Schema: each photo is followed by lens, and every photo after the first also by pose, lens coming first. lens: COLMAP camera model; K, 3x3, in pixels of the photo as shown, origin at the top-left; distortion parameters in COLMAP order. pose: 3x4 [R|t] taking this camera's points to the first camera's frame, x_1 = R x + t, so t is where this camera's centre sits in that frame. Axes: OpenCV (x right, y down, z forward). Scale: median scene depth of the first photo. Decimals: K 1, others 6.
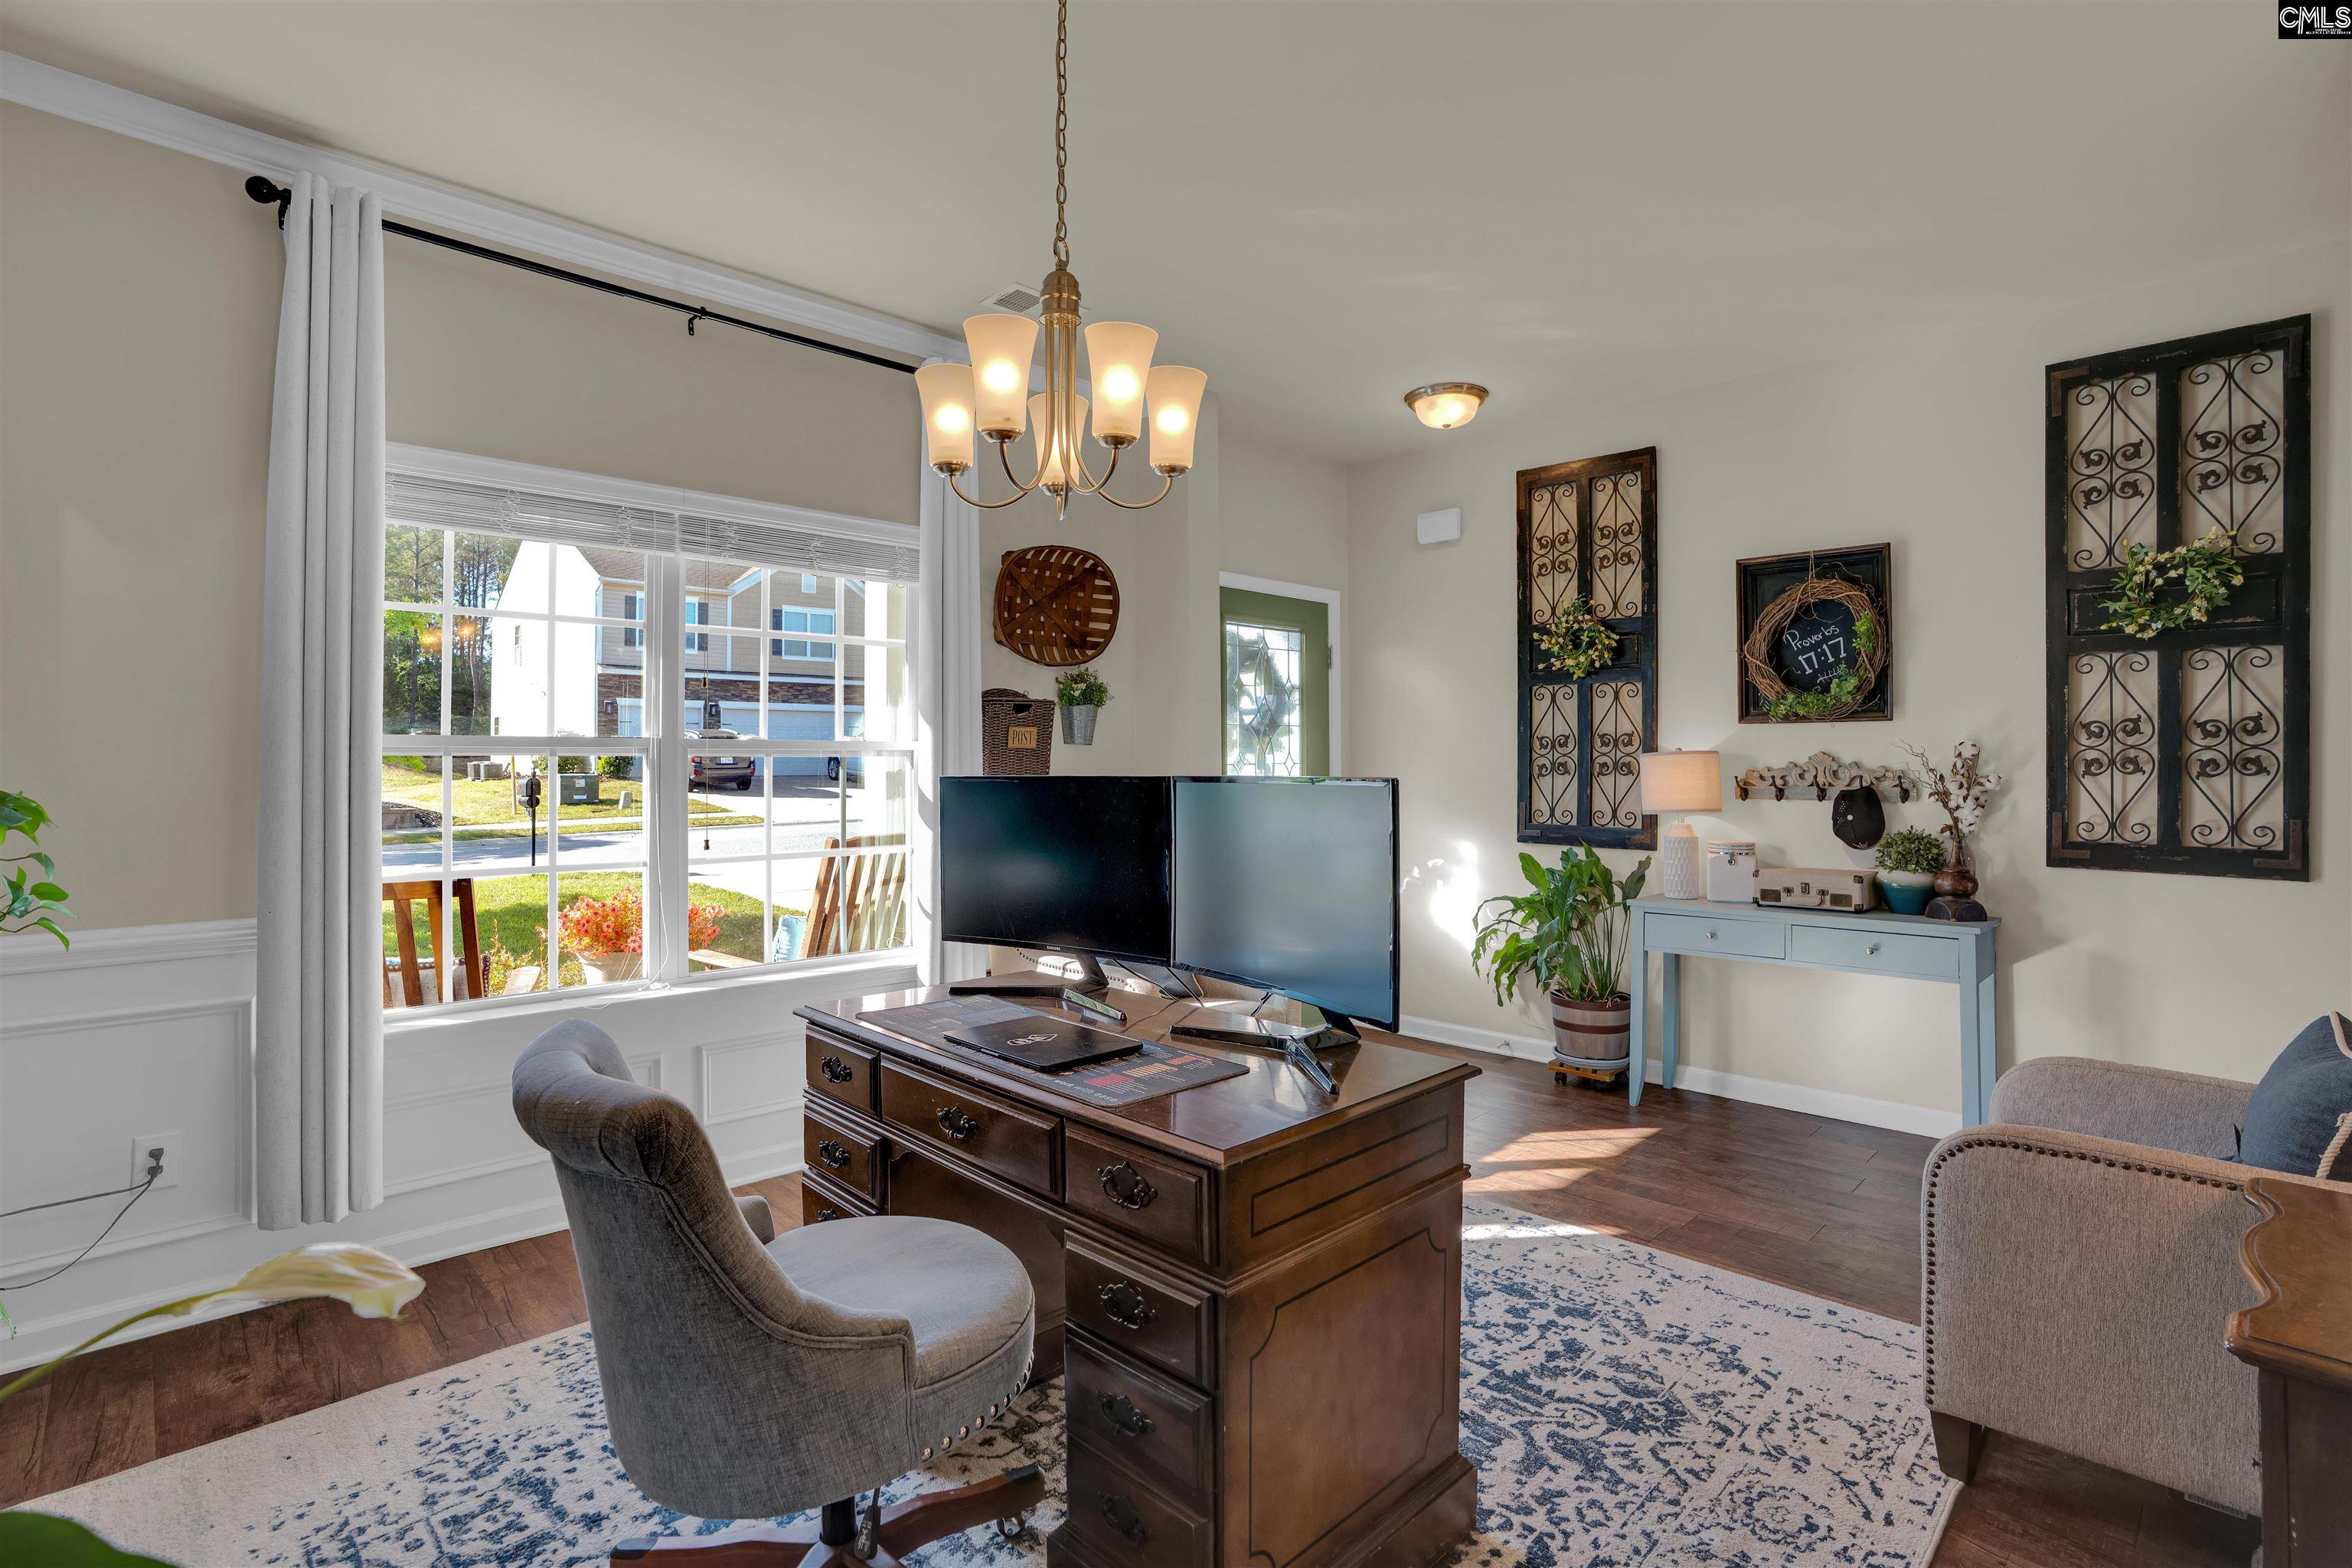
lens RADIAL K [[1112.5, 0, 1167.0], [0, 1112.5, 764.3], [0, 0, 1]] dist [-0.027853, 0.000520]
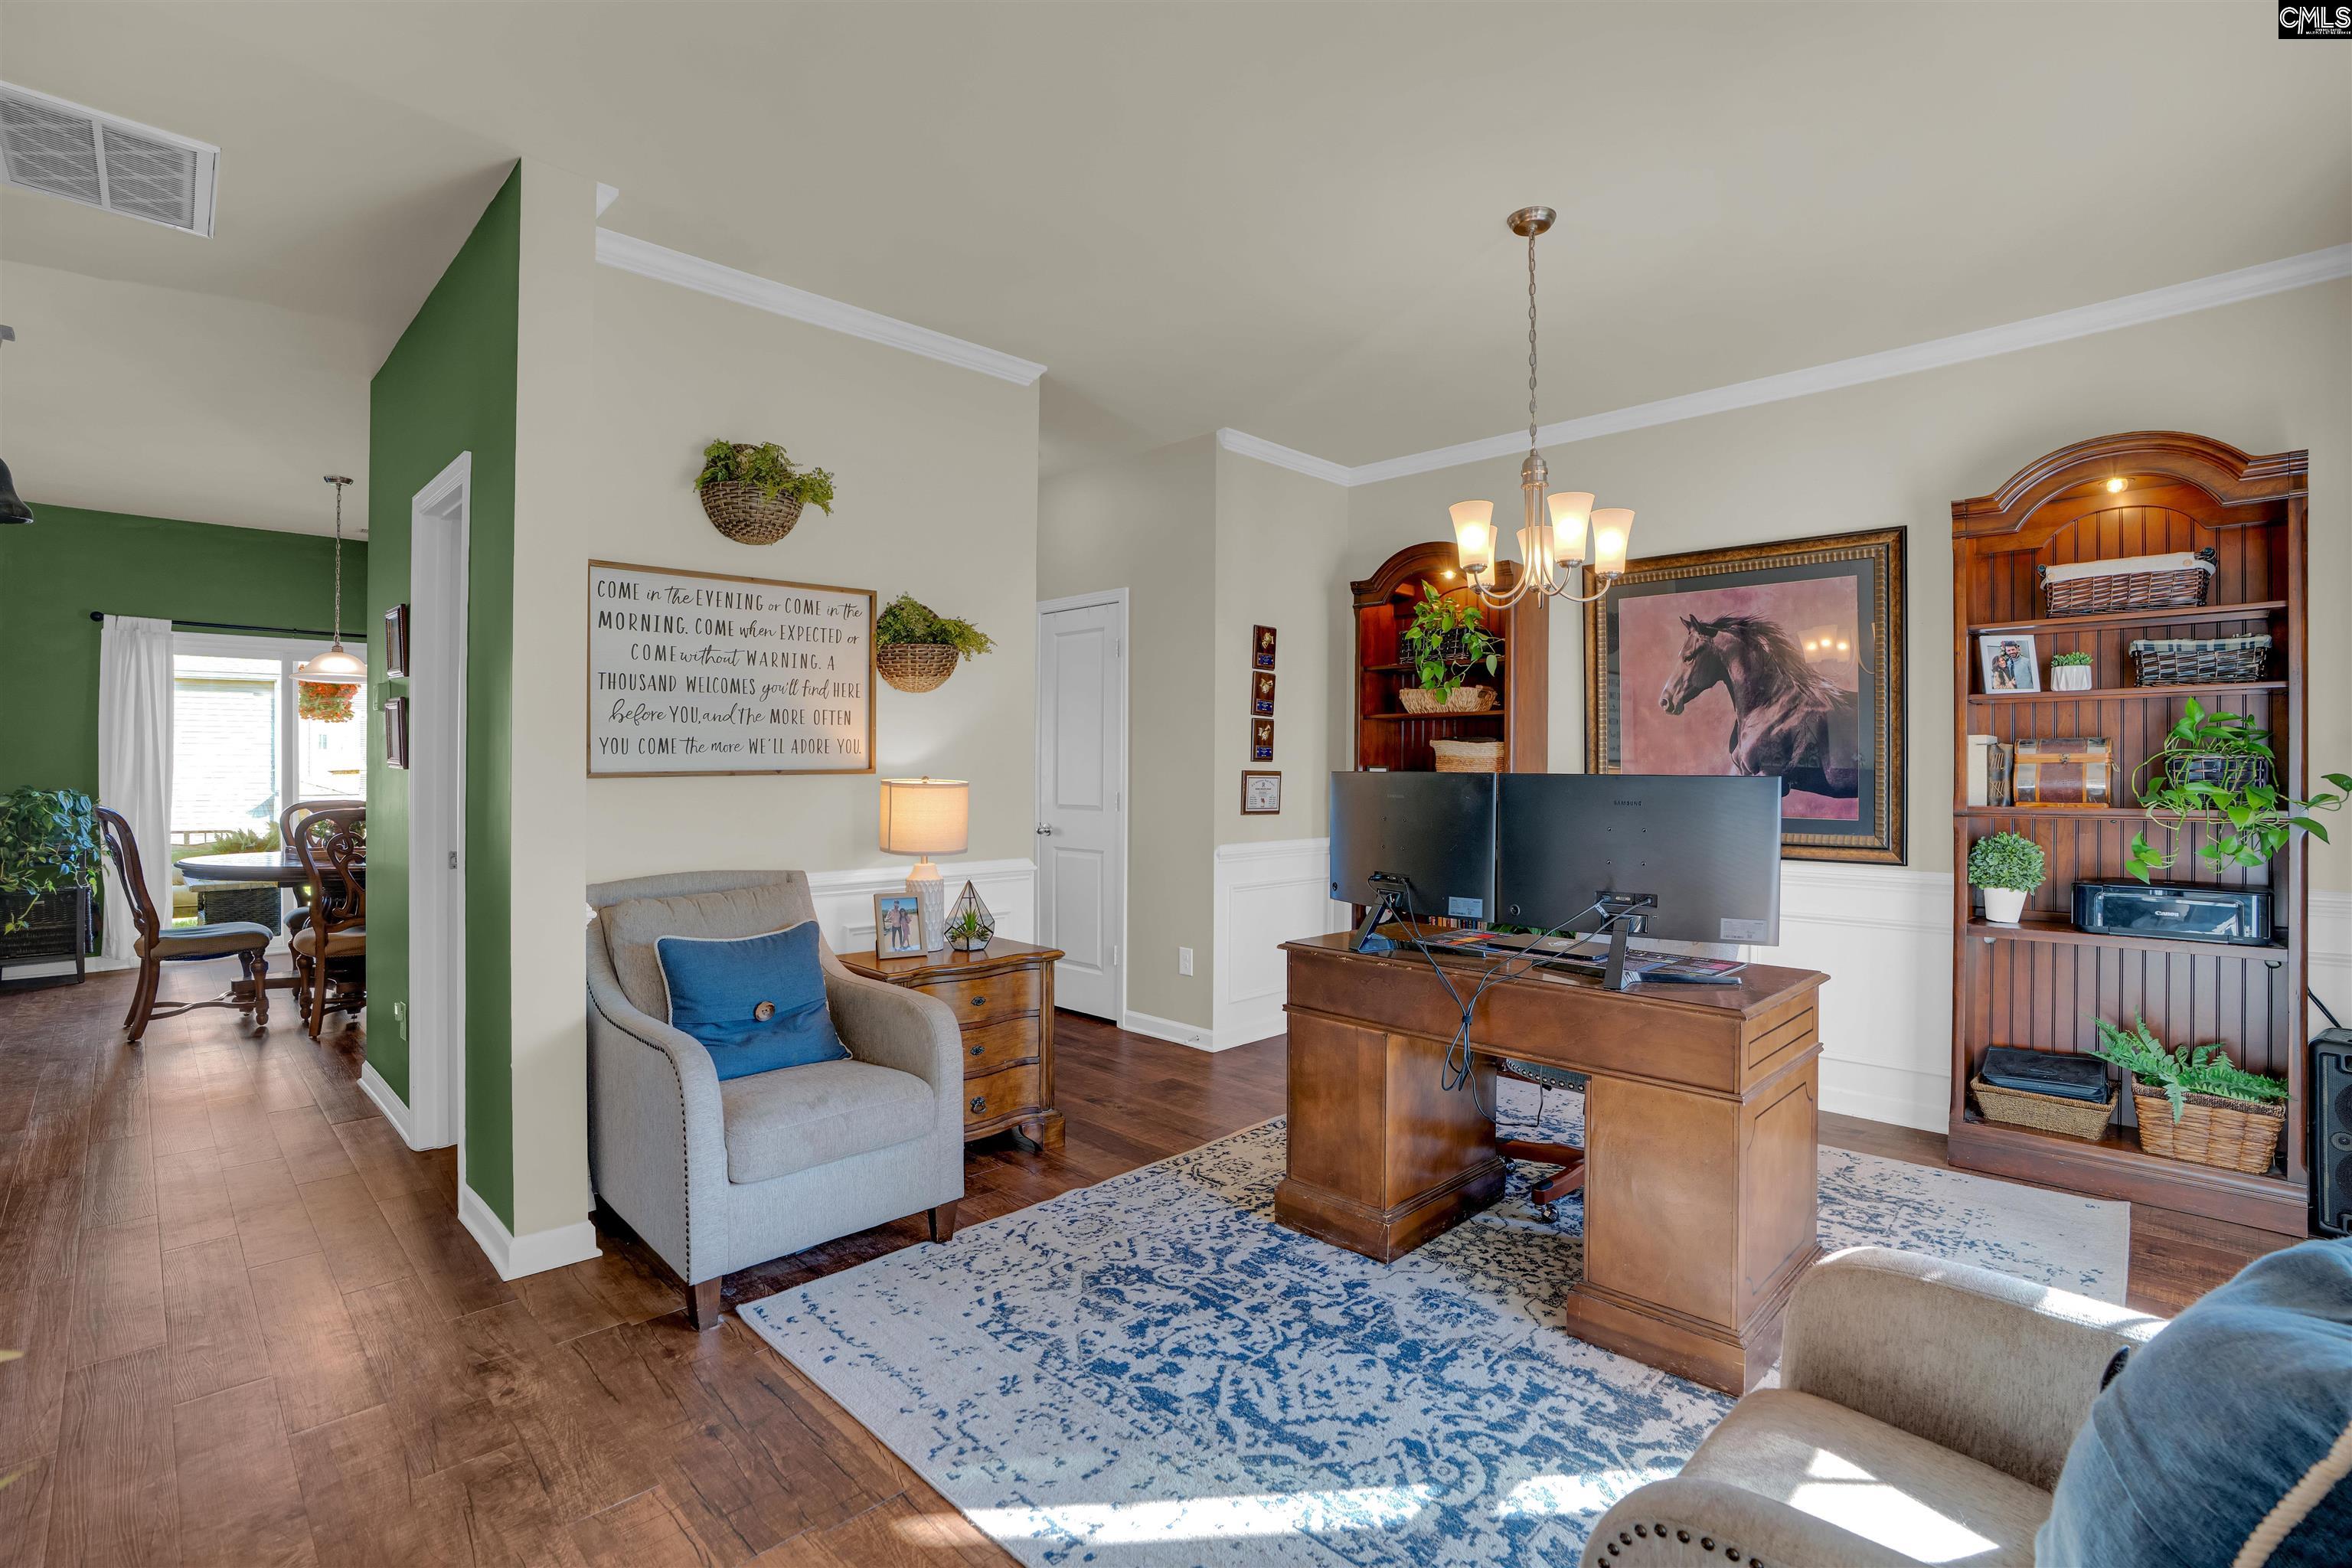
lens RADIAL K [[1112.5, 0, 1167.0], [0, 1112.5, 764.3], [0, 0, 1]] dist [-0.027853, 0.000520]
pose [[-0.999892, -0.004650, -0.013923, 0.375228], [-0.004605, 0.999984, -0.003267, 0.004904], [0.013938, -0.003203, -0.999898, 2.128564]]
